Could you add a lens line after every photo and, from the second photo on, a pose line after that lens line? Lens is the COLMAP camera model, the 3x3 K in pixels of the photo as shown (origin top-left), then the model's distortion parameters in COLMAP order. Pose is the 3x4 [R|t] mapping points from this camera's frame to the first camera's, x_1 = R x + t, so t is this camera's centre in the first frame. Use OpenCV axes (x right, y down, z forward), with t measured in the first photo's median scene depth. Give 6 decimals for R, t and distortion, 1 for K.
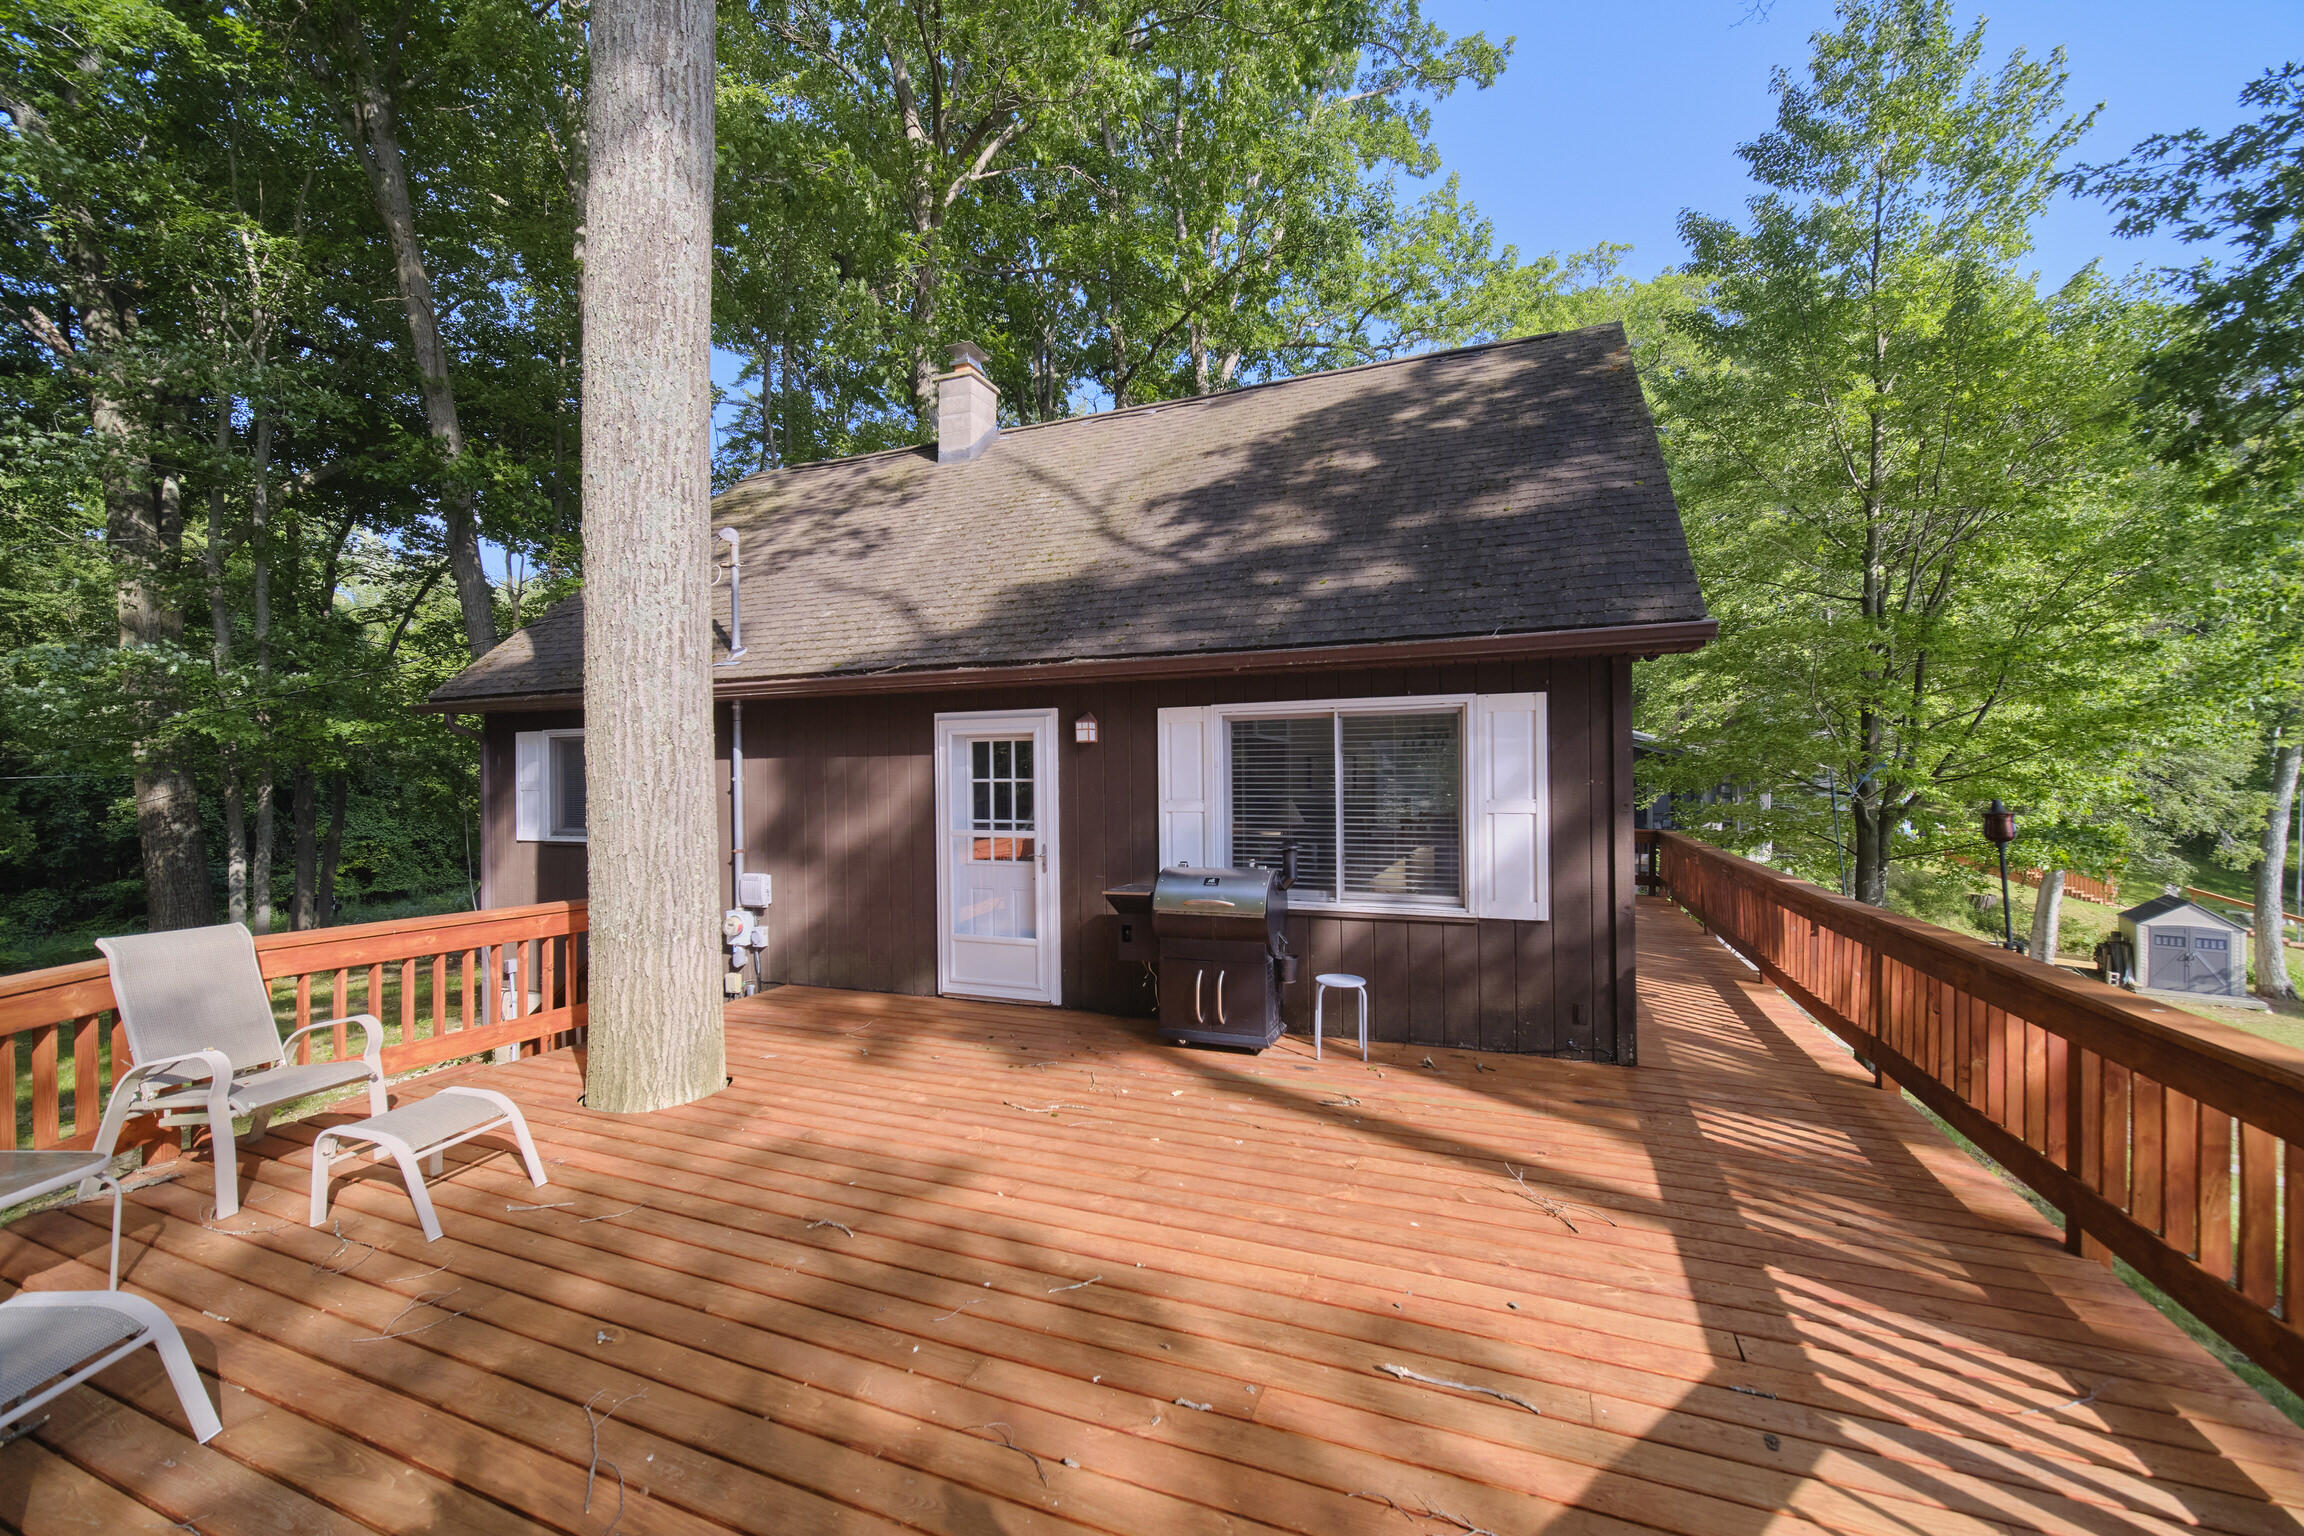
lens RADIAL K [[973.6, 0, 1101.4], [0, 973.6, 782.5], [0, 0, 1]] dist [0.001671, 0.000483]
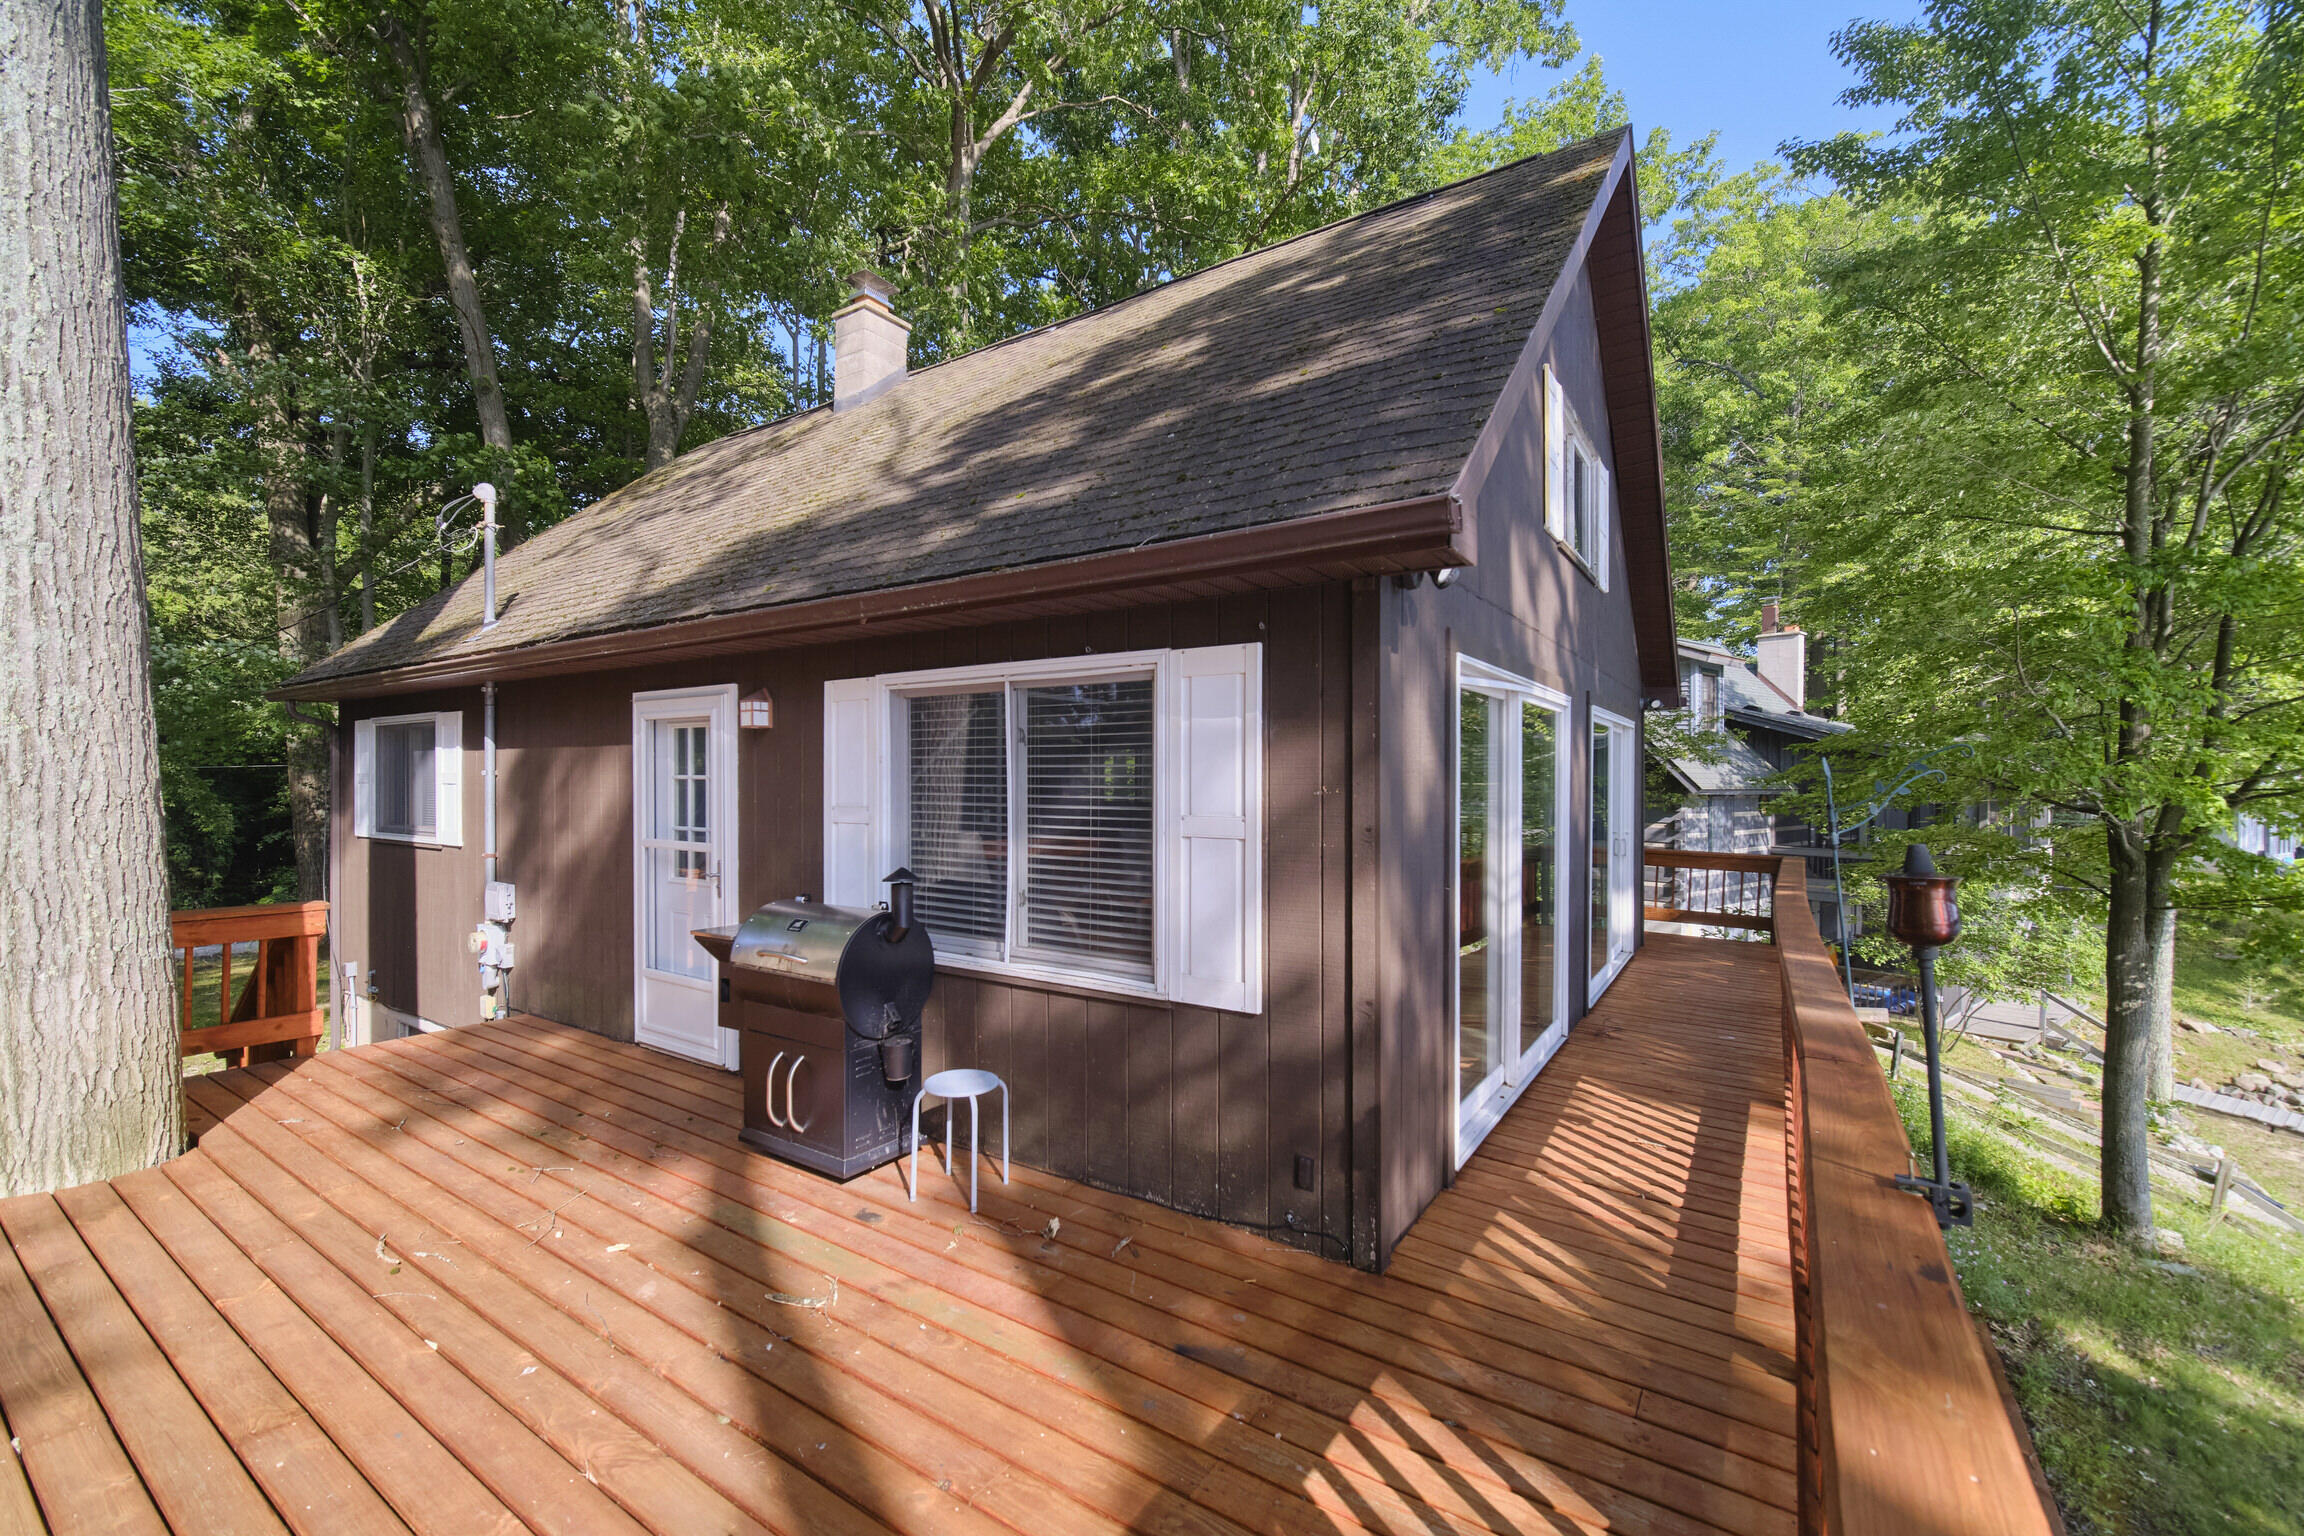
lens RADIAL K [[973.6, 0, 1101.4], [0, 973.6, 782.5], [0, 0, 1]] dist [0.001671, 0.000483]
pose [[0.978635, 0.011693, -0.205271, 0.383926], [-0.011409, 0.999932, 0.002567, -0.003812], [0.205287, -0.000170, 0.978702, 0.299691]]
